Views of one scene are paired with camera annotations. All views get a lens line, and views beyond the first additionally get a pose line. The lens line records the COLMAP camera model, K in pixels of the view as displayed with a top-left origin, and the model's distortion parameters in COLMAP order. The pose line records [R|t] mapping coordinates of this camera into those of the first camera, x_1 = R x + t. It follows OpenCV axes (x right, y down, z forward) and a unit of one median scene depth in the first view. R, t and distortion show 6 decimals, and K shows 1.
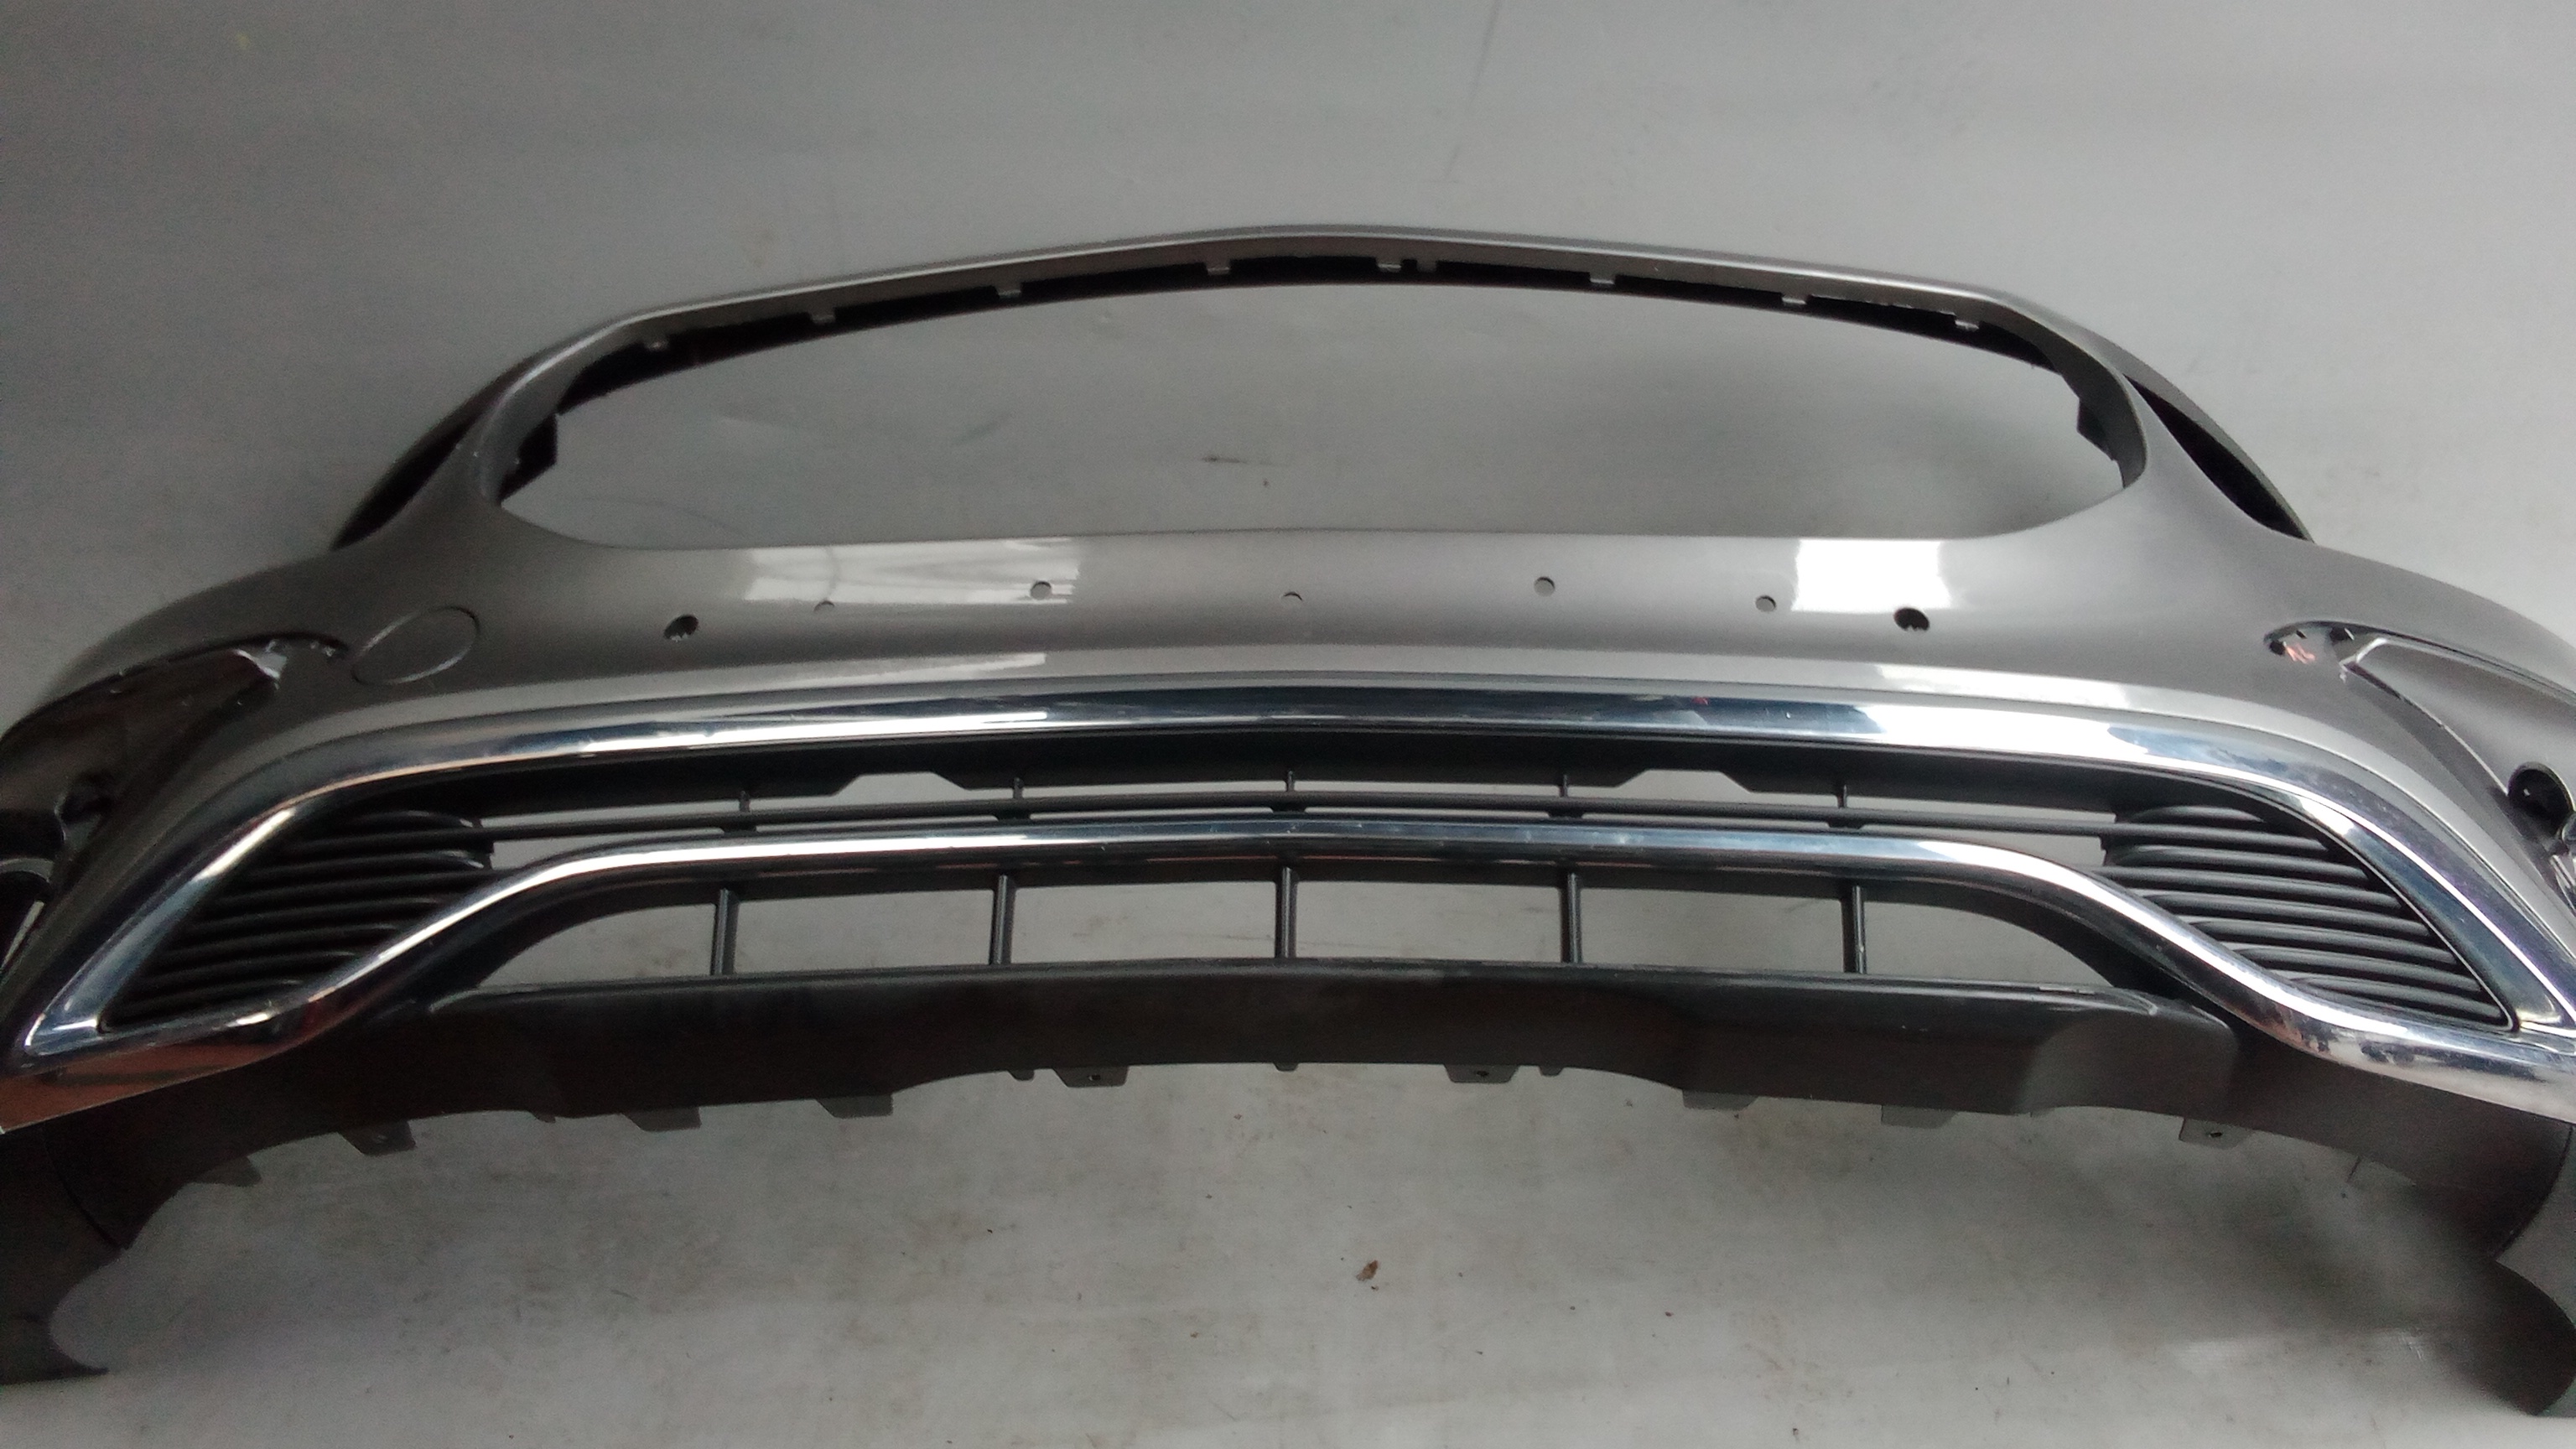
lens RADIAL K [[2020.2, 0, 1318.9], [0, 2020.2, 705.3], [0, 0, 1]] dist [0.049906, -0.086704]
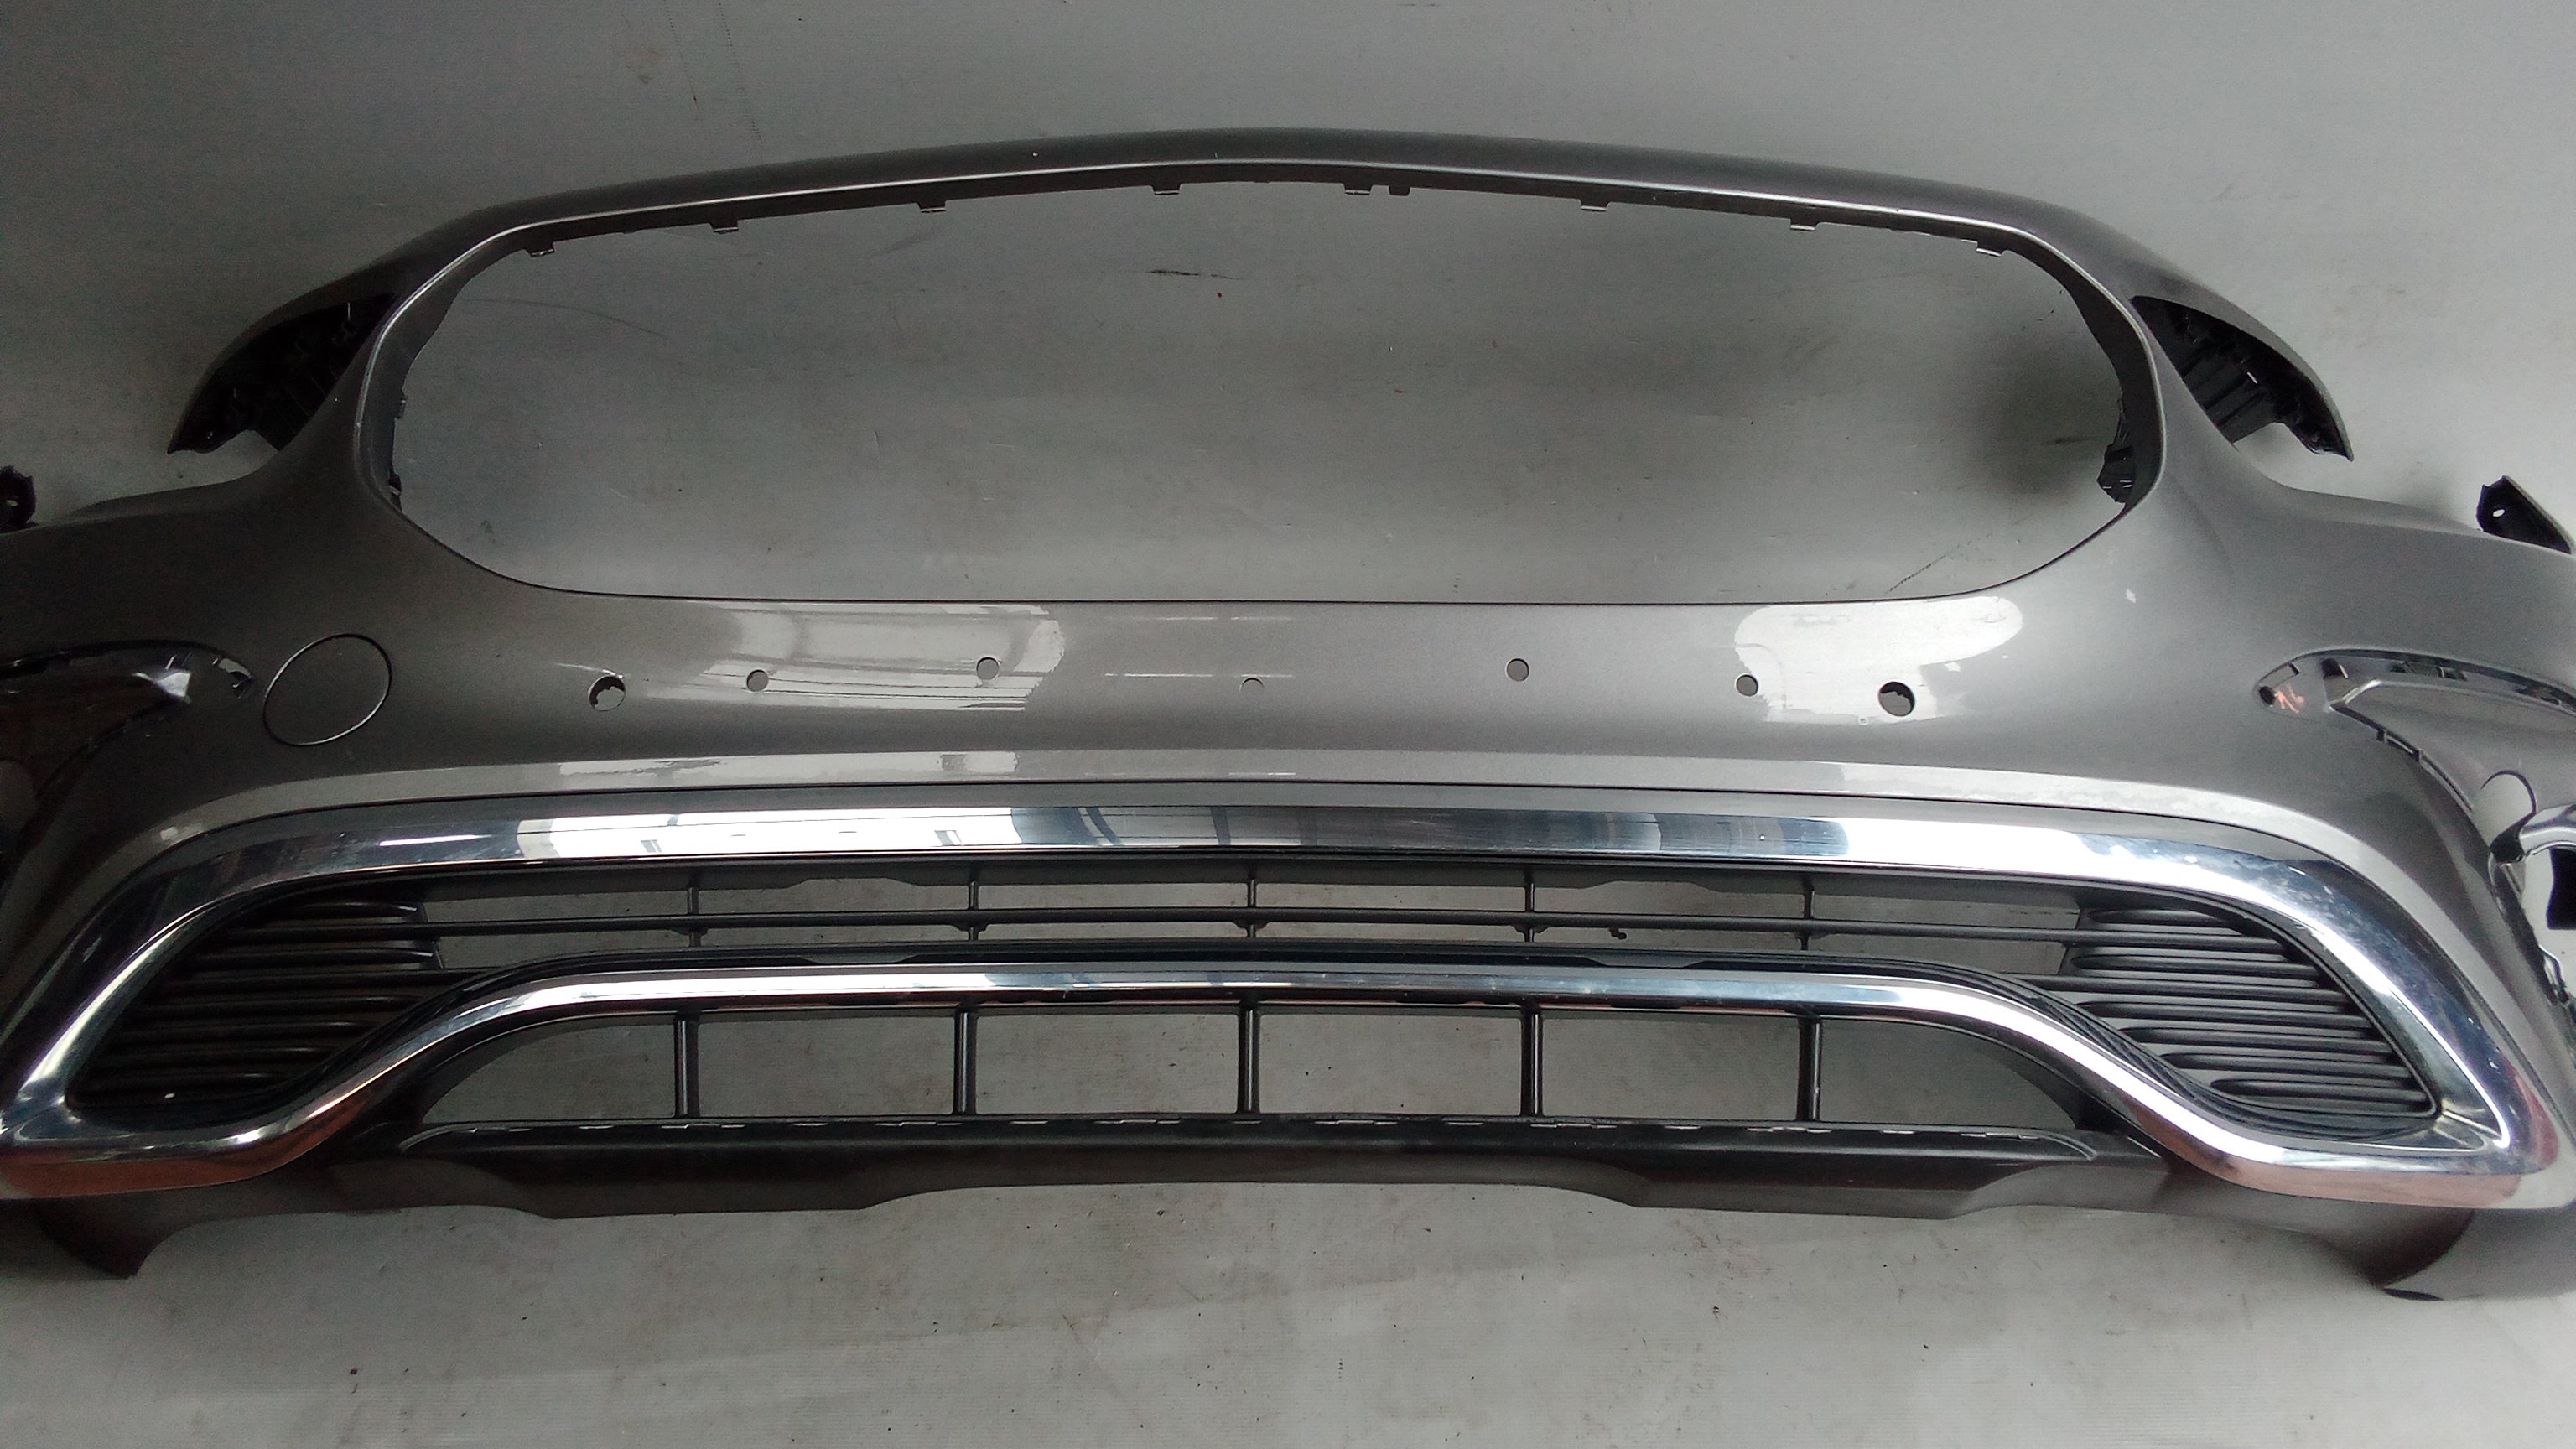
lens RADIAL K [[2007.1, 0, 1318.8], [0, 2007.1, 765.3], [0, 0, 1]] dist [0.050820, -0.099108]
pose [[0.999703, -0.000199, 0.024381, -0.005107], [-0.007598, 0.947626, 0.319290, -0.311680], [-0.023167, -0.319381, 0.947343, 0.089850]]
